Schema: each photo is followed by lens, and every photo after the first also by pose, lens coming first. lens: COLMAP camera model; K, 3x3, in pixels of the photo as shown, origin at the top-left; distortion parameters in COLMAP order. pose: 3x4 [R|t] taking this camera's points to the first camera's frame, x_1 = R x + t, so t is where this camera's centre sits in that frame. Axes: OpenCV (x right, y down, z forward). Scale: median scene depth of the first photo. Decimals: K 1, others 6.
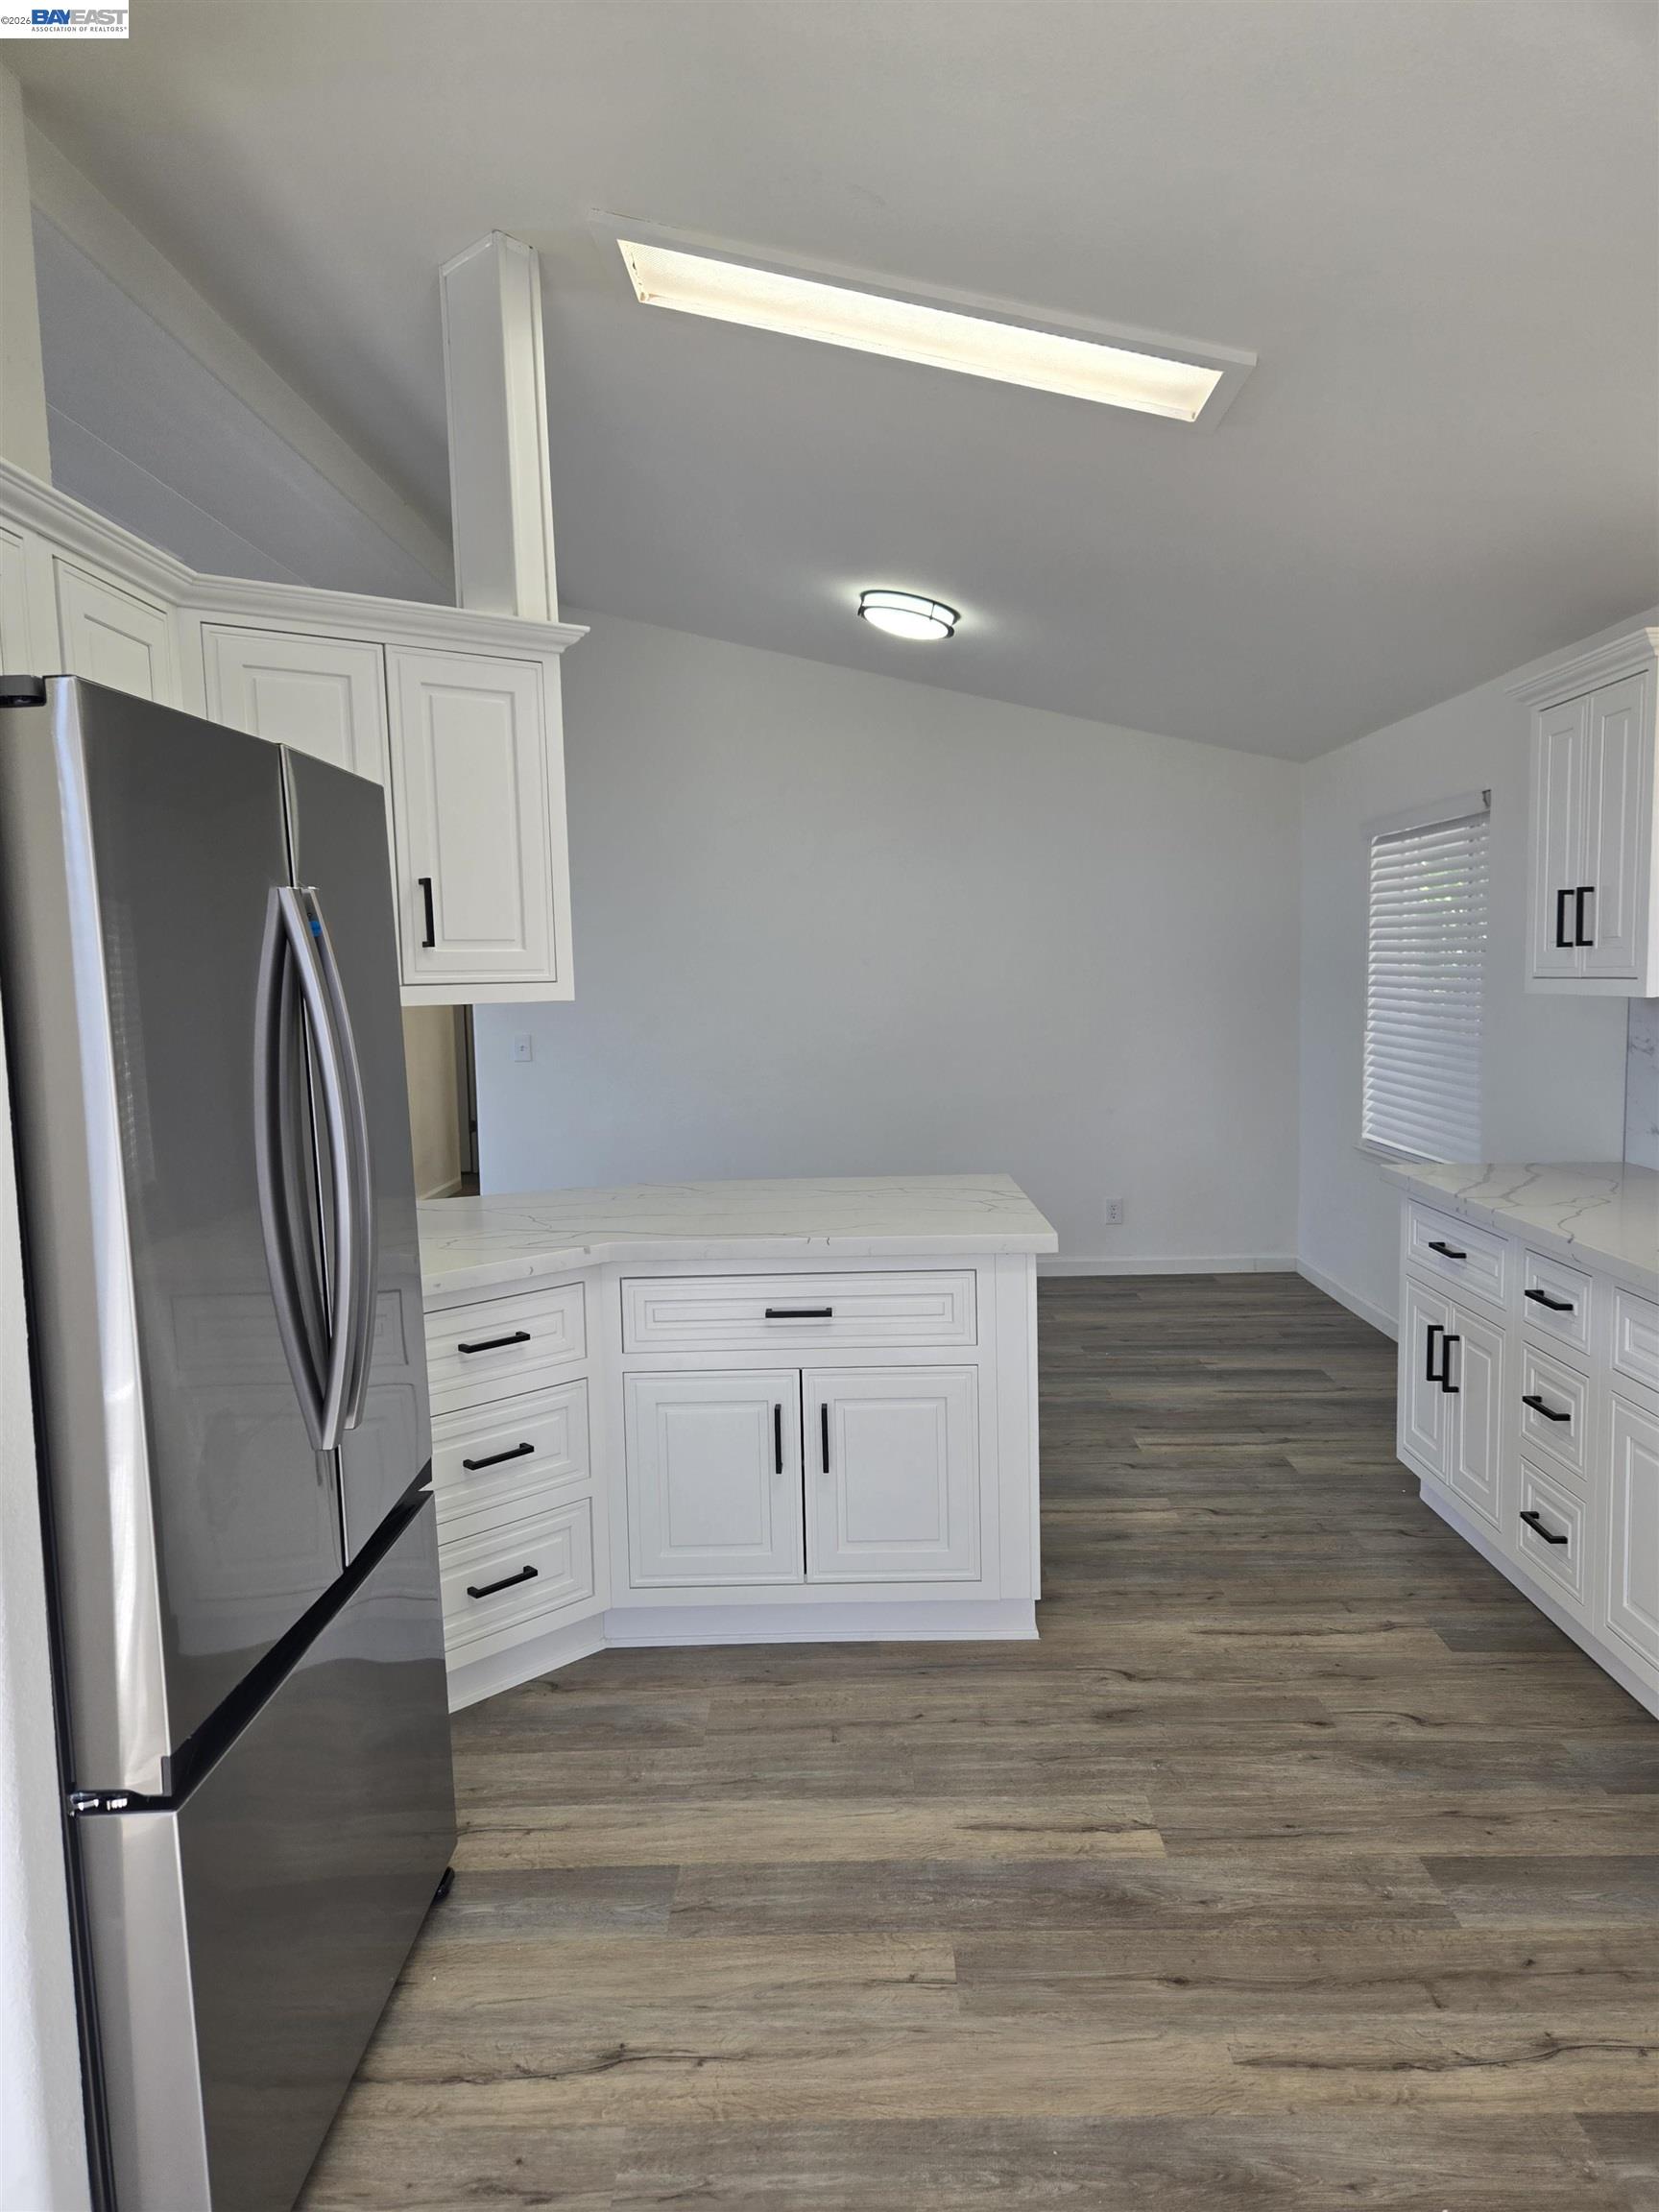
lens RADIAL K [[1480.3, 0, 808.1], [0, 1480.3, 1109.3], [0, 0, 1]] dist [0.082330, -0.058133]
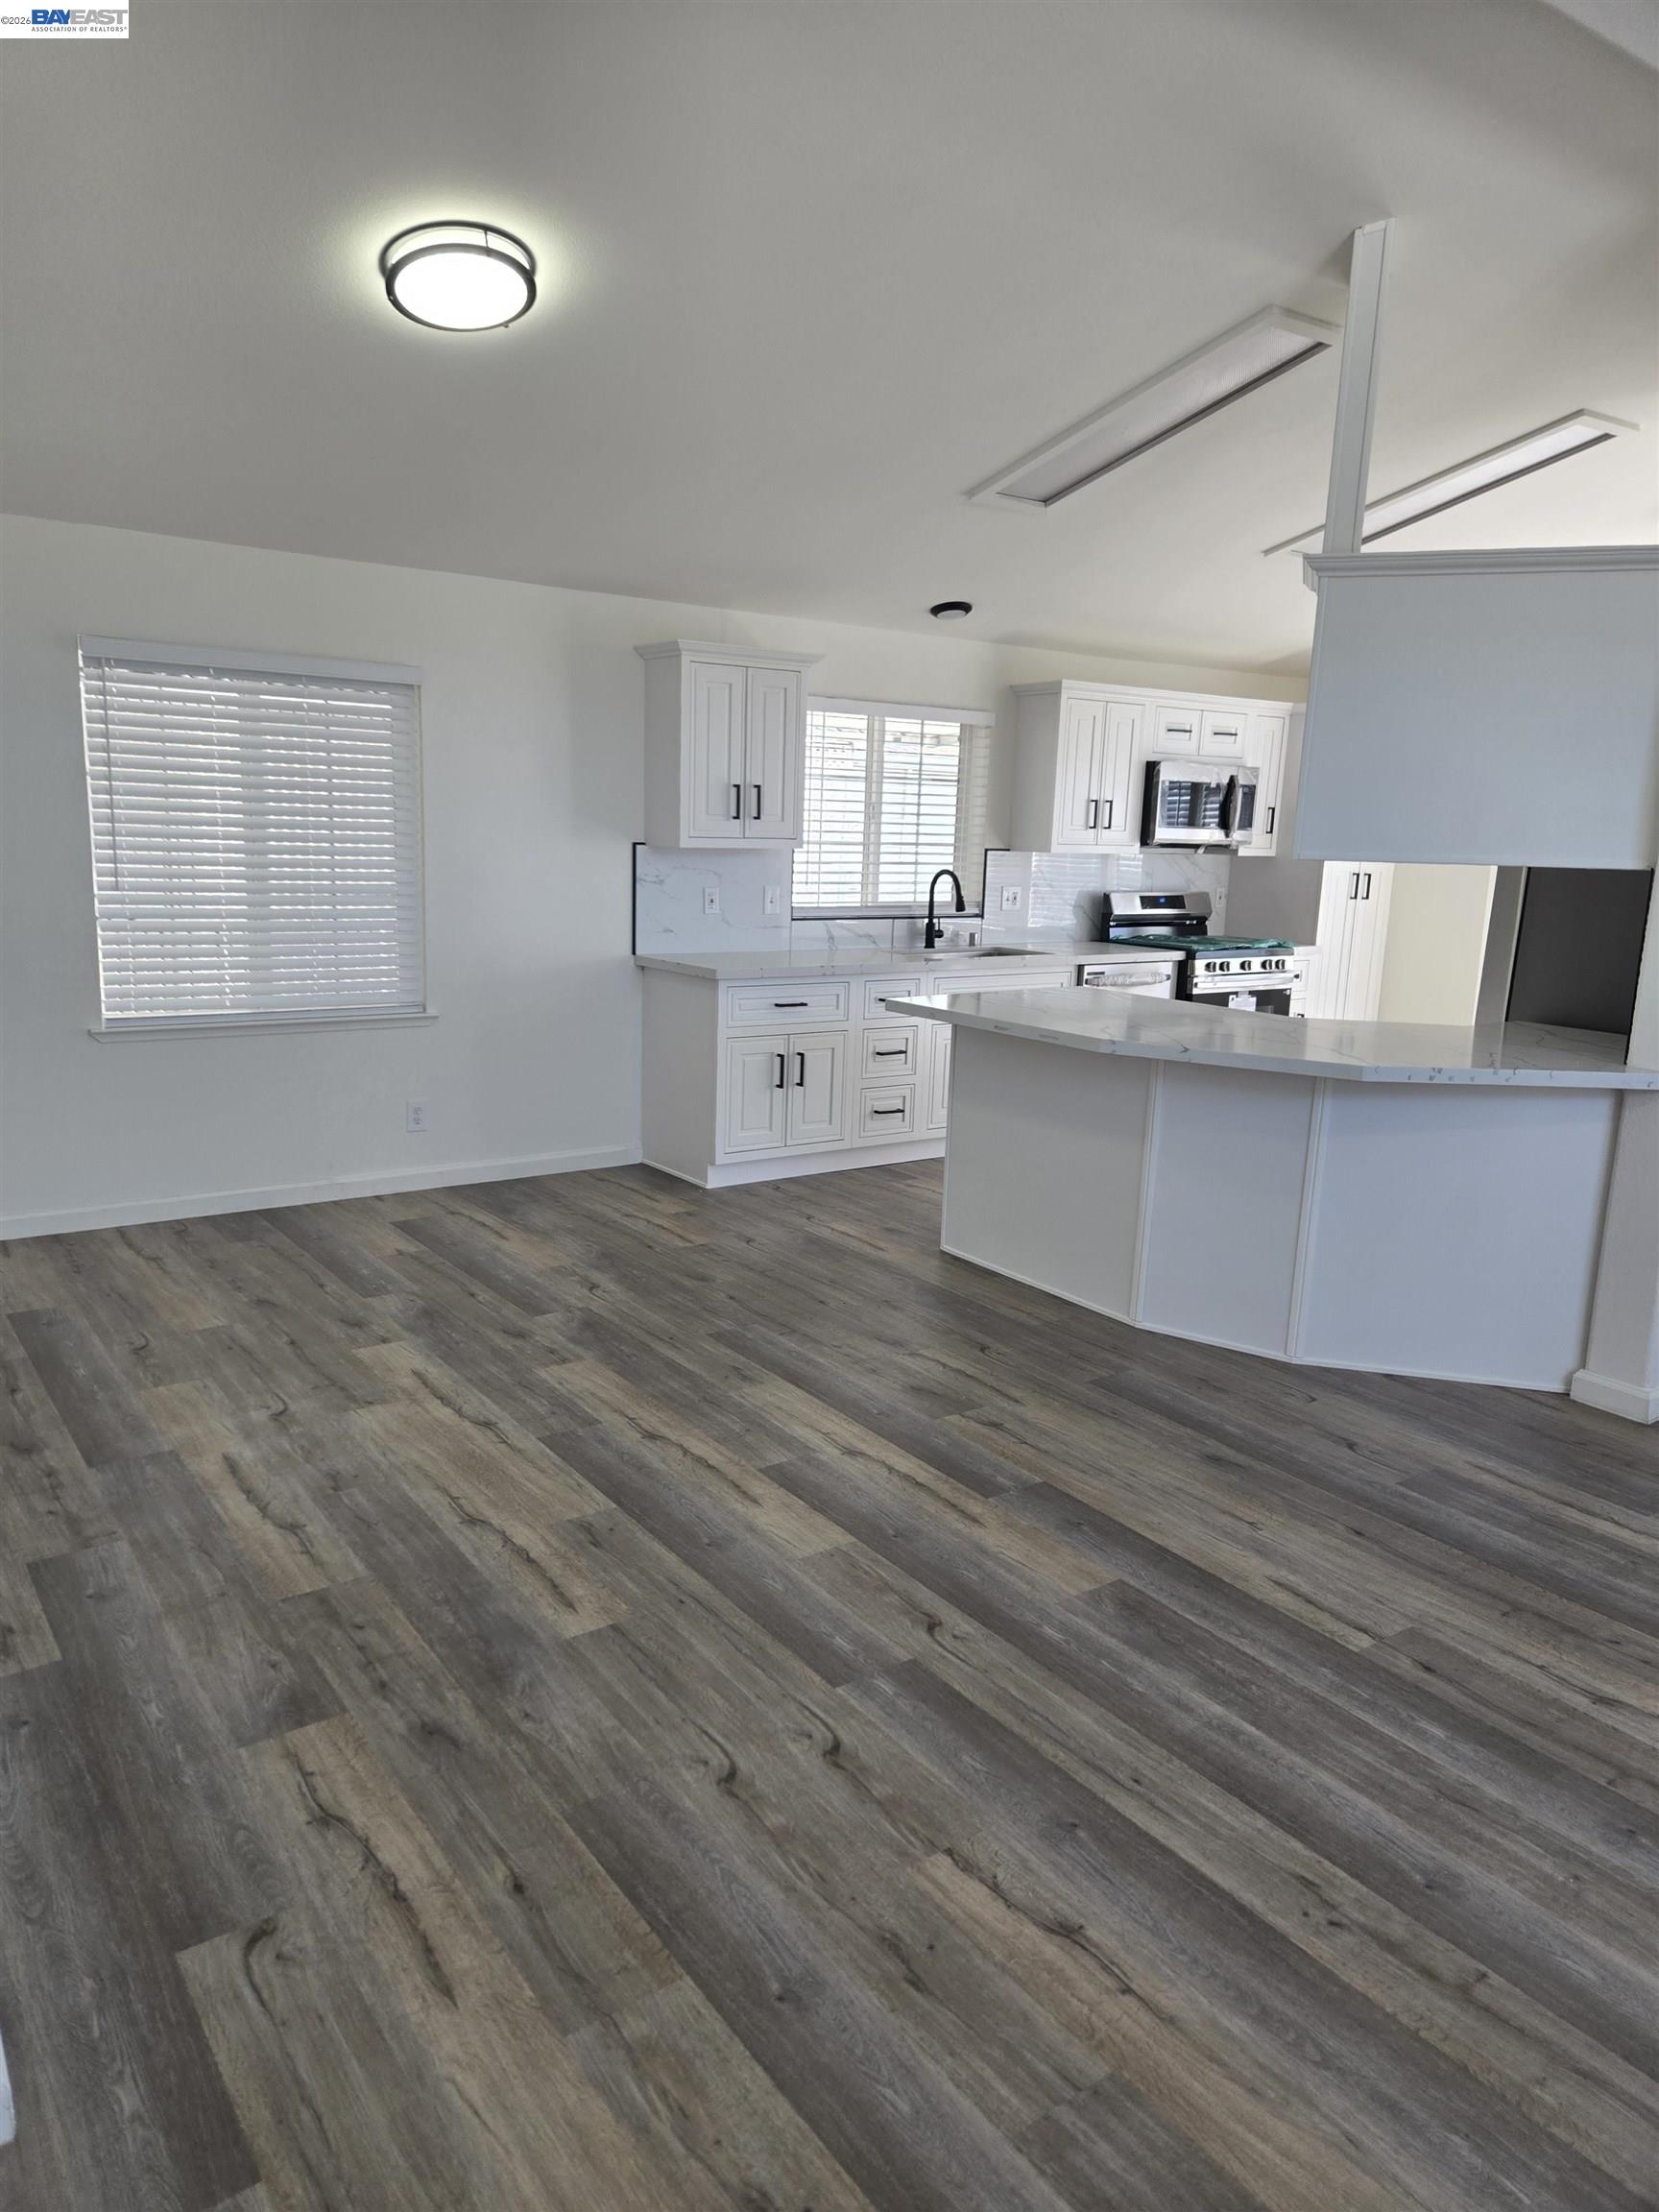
lens RADIAL K [[1480.3, 0, 808.1], [0, 1480.3, 1109.3], [0, 0, 1]] dist [0.082330, -0.058133]
pose [[-0.596139, -0.154430, 0.787890, -1.509406], [0.056029, 0.970933, 0.232700, -0.295097], [-0.800924, 0.182867, -0.570158, 3.270557]]
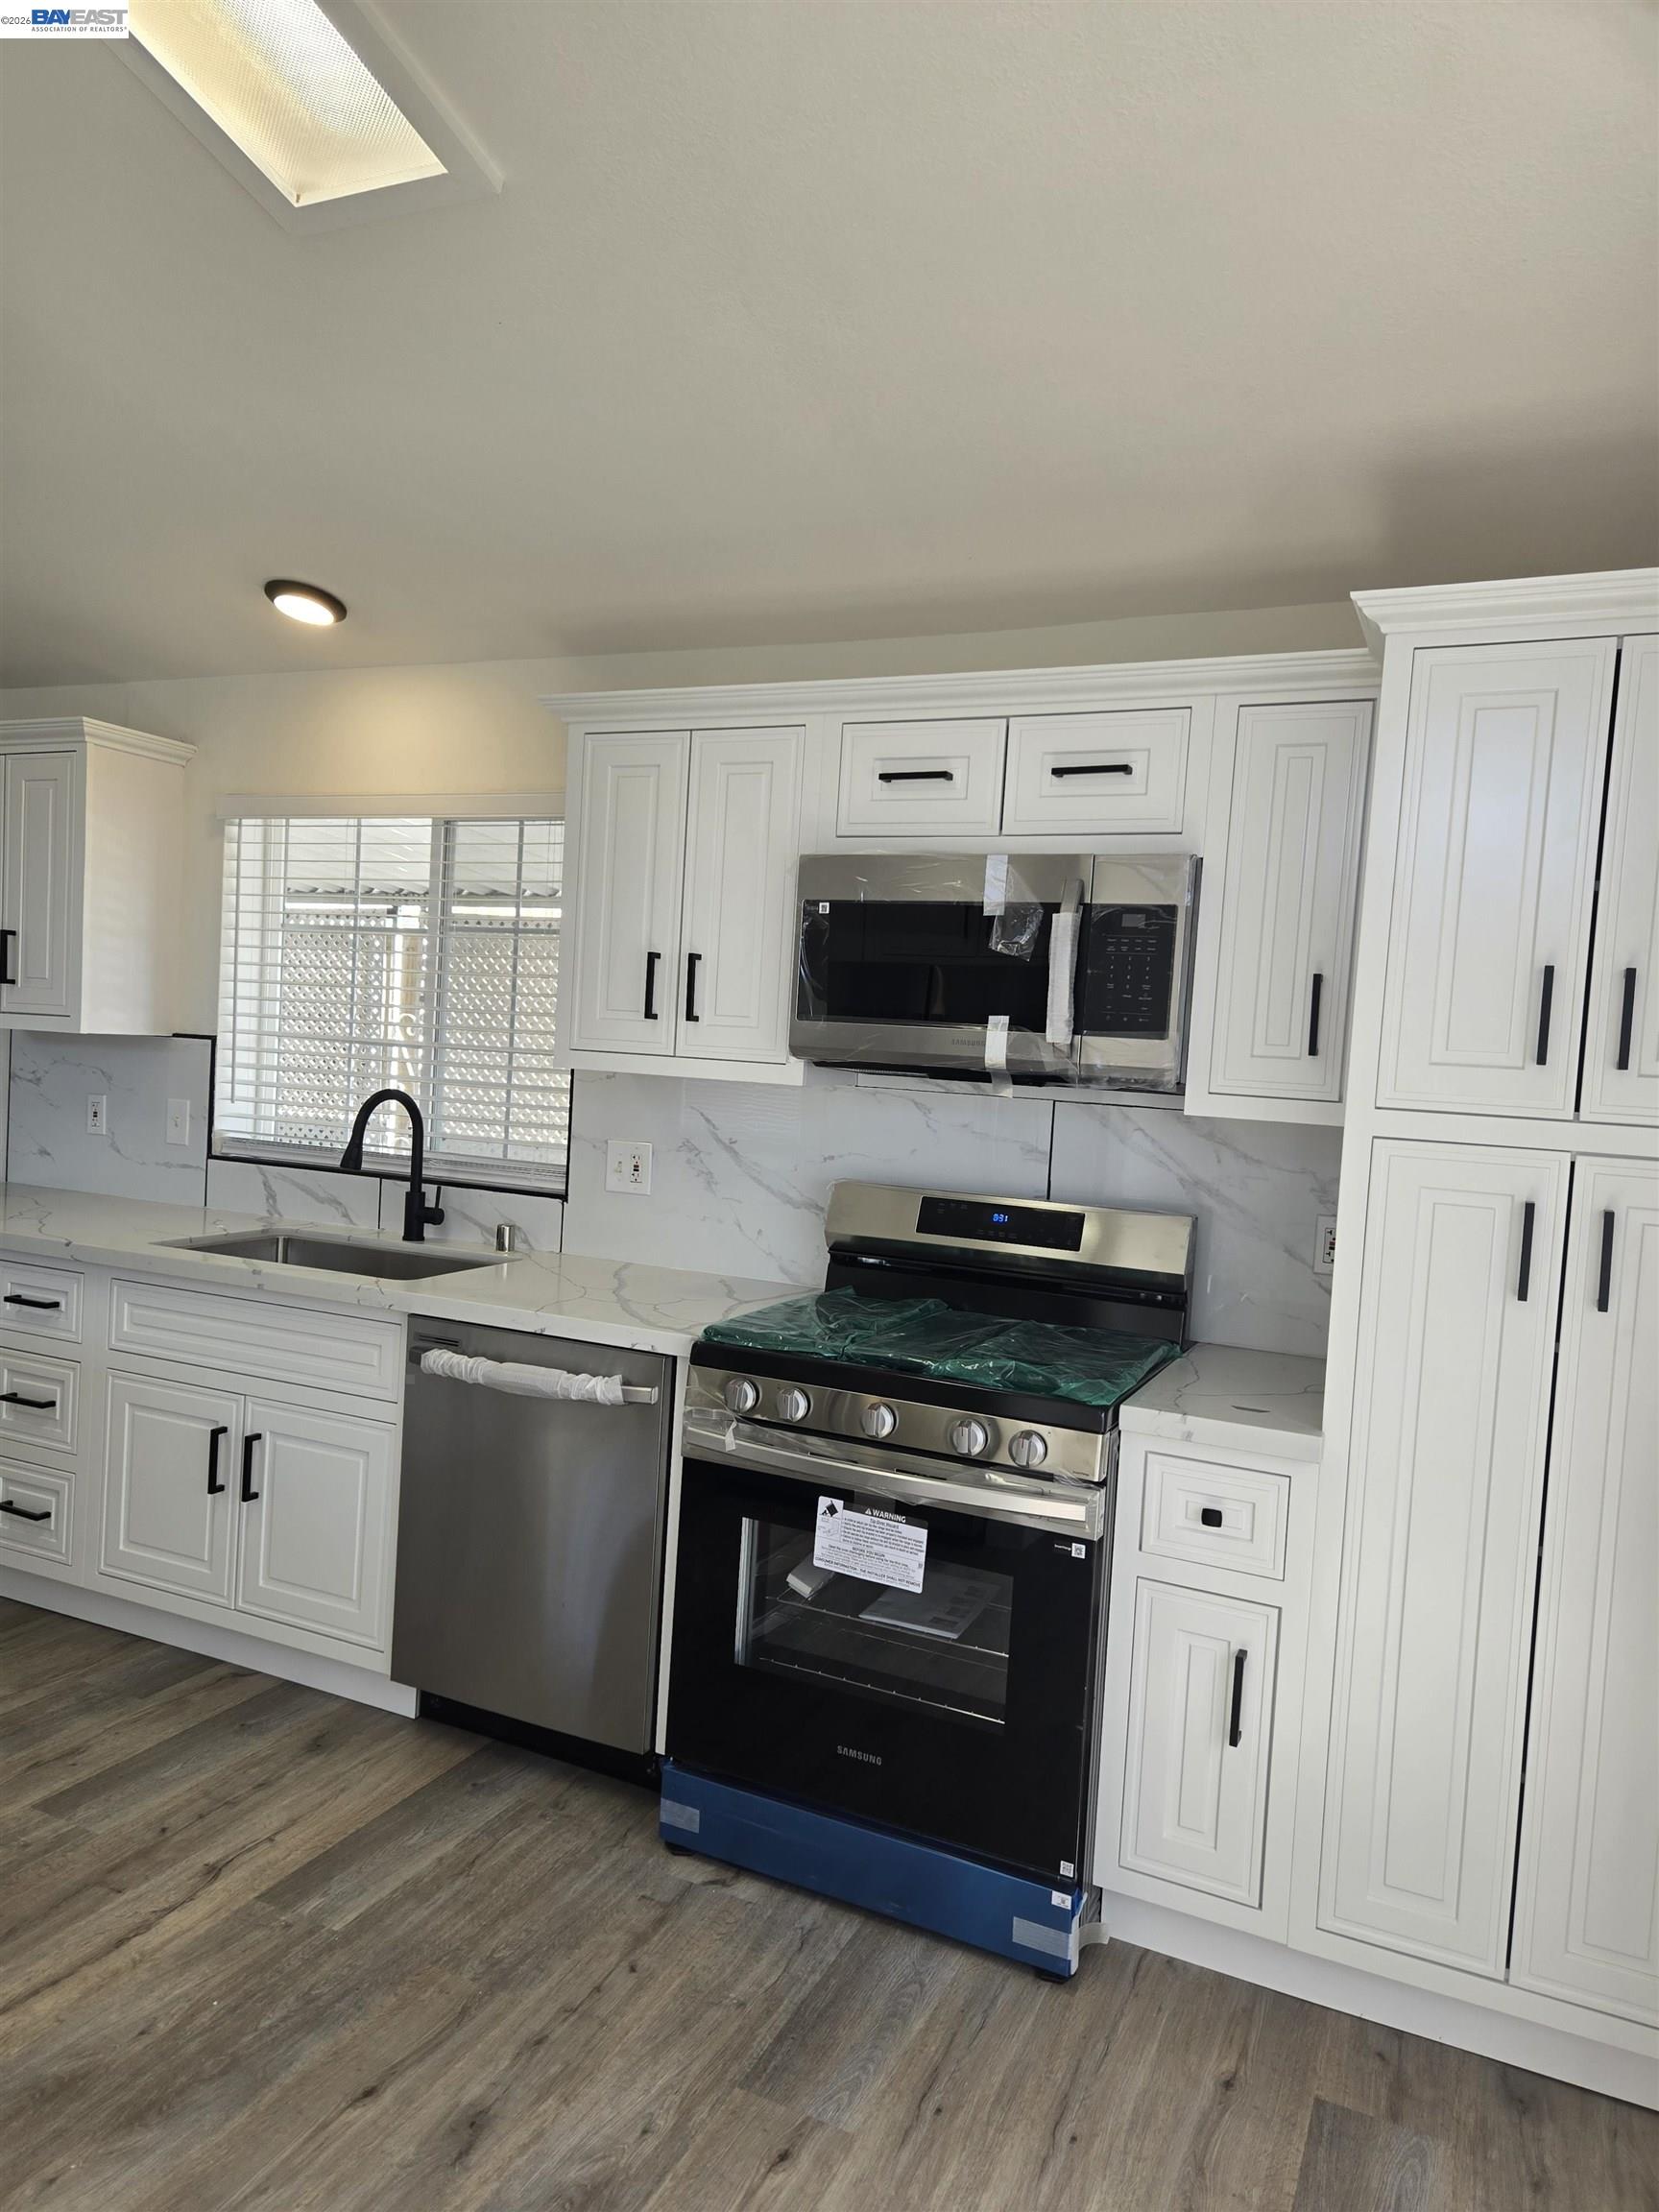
lens RADIAL K [[1480.3, 0, 808.1], [0, 1480.3, 1109.3], [0, 0, 1]] dist [0.082330, -0.058133]
pose [[0.414443, 0.010292, 0.910017, -0.409205], [0.017413, 0.999663, -0.019237, 0.024223], [-0.909909, 0.023819, 0.414124, 0.027792]]
